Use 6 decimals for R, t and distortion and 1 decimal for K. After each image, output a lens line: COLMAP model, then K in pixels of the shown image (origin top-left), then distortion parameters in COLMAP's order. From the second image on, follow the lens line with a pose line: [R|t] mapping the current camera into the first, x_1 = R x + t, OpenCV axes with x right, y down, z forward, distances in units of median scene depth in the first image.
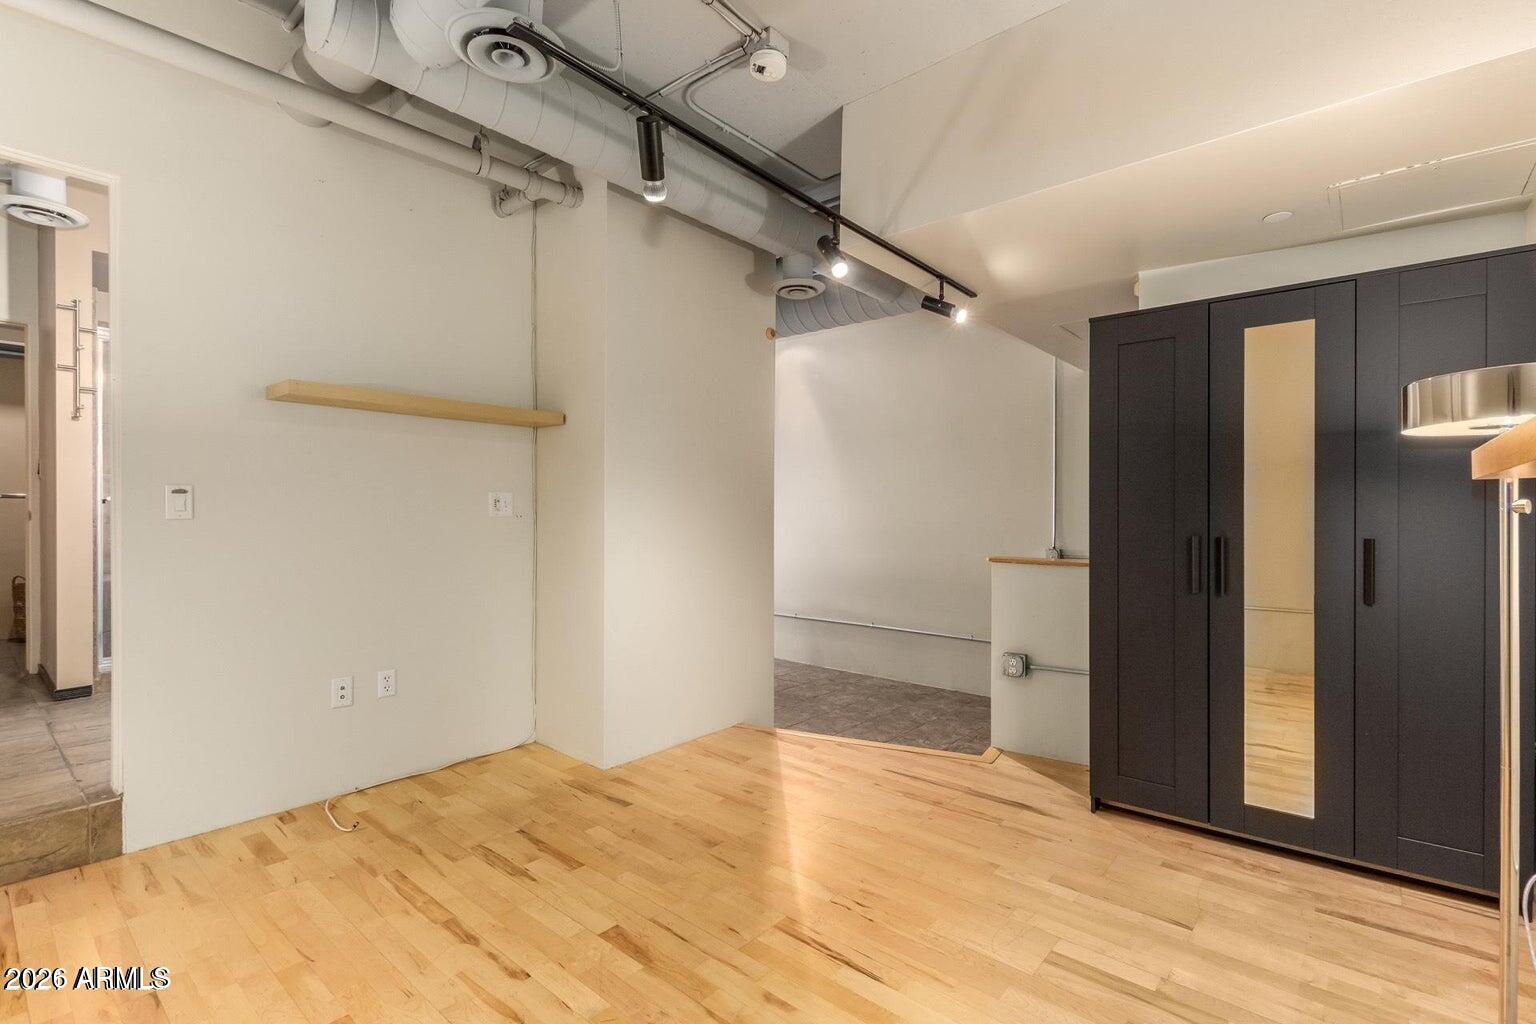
lens RADIAL K [[702.5, 0, 766.4], [0, 702.5, 509.4], [0, 0, 1]] dist [0.003943, 0.000178]
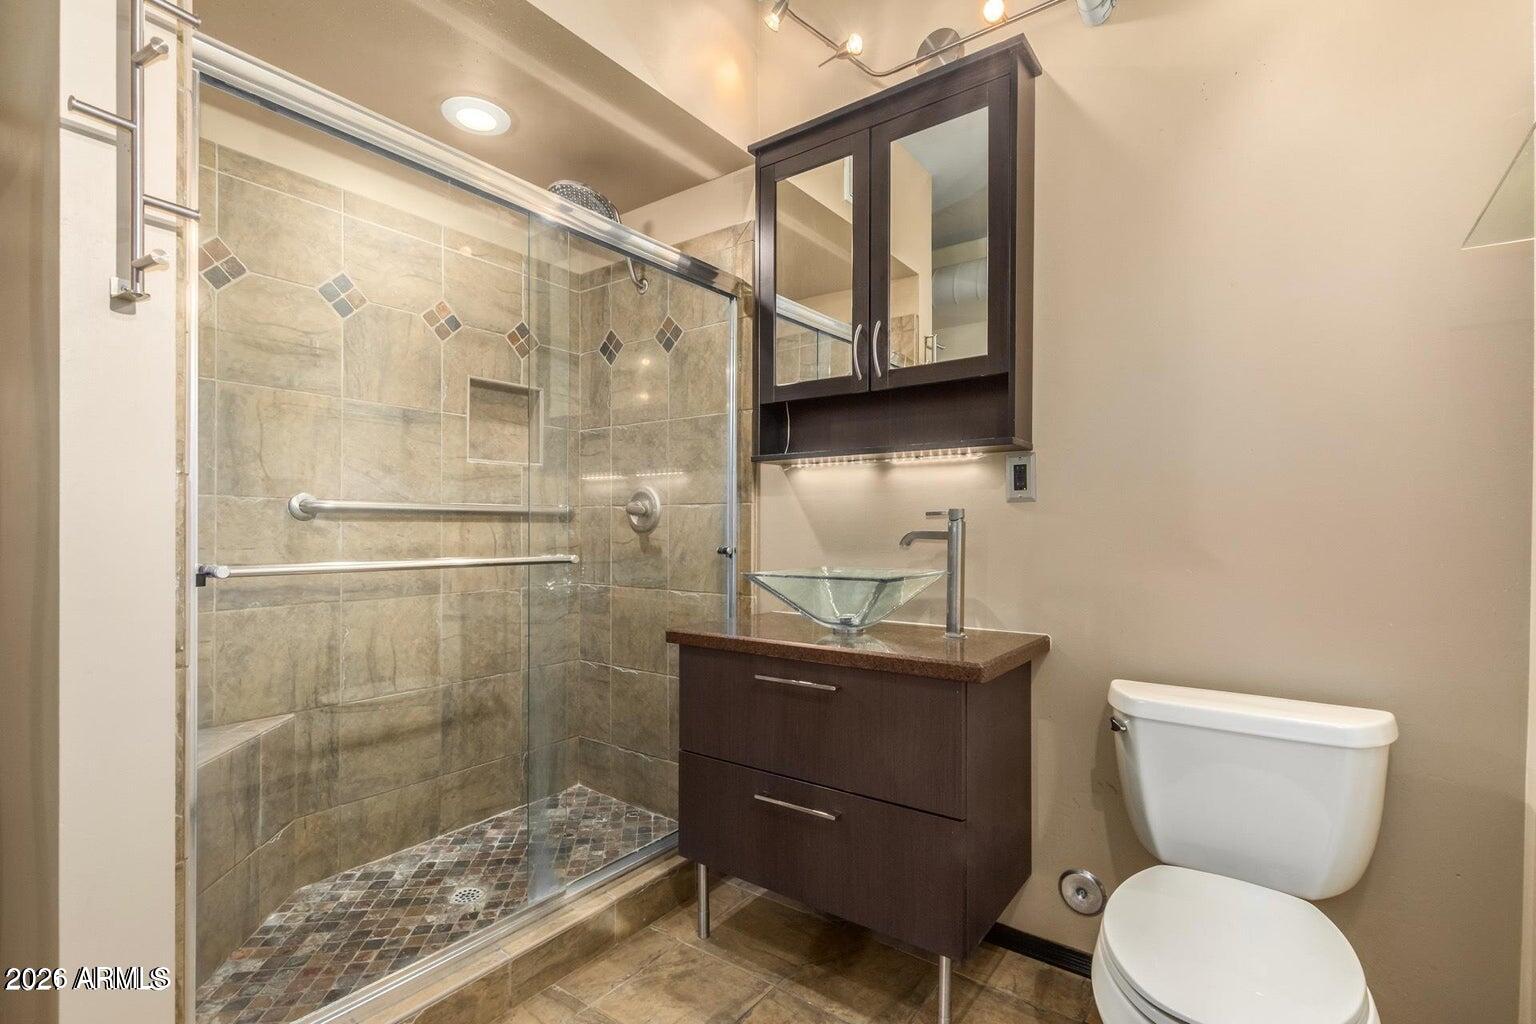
lens RADIAL K [[702.5, 0, 768.5], [0, 702.5, 520.5], [0, 0, 1]] dist [0.003943, 0.000178]
pose [[0.998356, -0.000166, 0.057317, -0.731082], [0.000490, 0.999984, -0.005642, -0.037300], [-0.057316, 0.005661, 0.998340, 0.694225]]
